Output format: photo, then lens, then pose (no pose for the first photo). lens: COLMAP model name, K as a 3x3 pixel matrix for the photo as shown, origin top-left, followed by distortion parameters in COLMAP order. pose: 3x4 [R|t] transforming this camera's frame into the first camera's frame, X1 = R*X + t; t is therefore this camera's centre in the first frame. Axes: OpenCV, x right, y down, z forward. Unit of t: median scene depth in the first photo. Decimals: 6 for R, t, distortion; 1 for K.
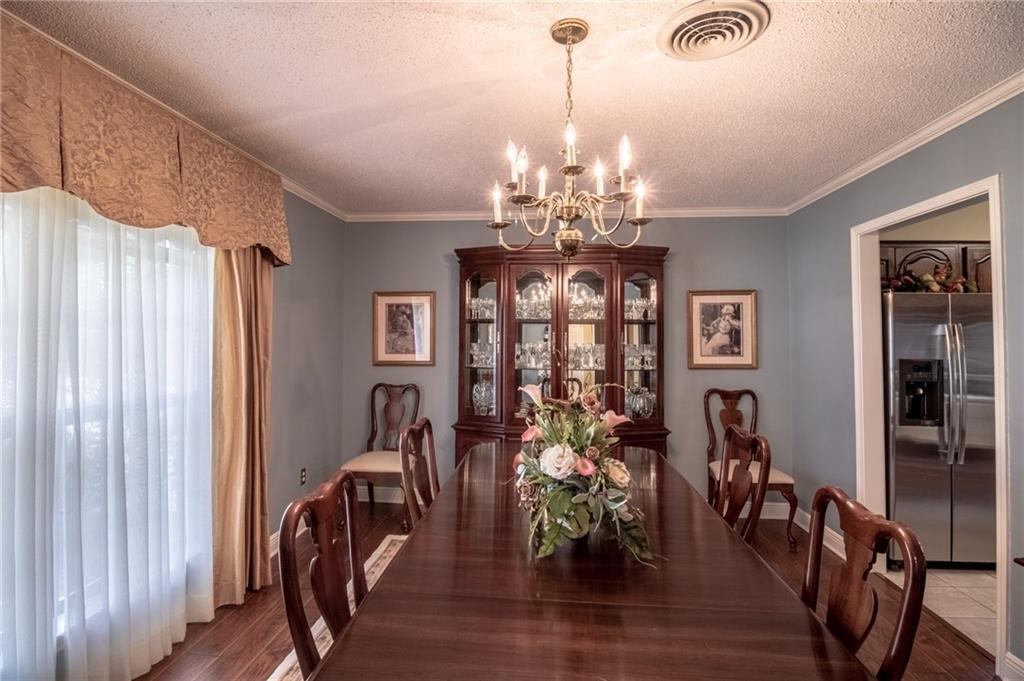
lens RADIAL K [[498.3, 0, 508.5], [0, 498.3, 336.9], [0, 0, 1]] dist [-0.017348, -0.001819]
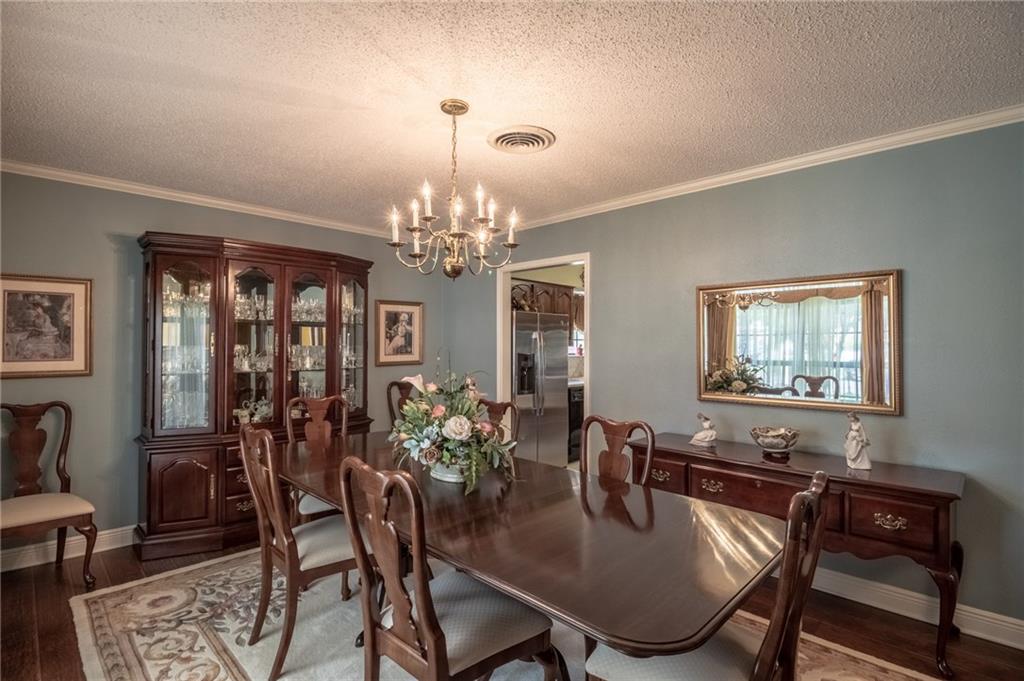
lens RADIAL K [[498.3, 0, 504.6], [0, 498.3, 339.0], [0, 0, 1]] dist [-0.017348, -0.001819]
pose [[0.631302, 0.002749, 0.775532, -0.378301], [-0.004742, 0.999989, 0.000315, -0.001896], [-0.775523, -0.003876, 0.631308, 0.030029]]
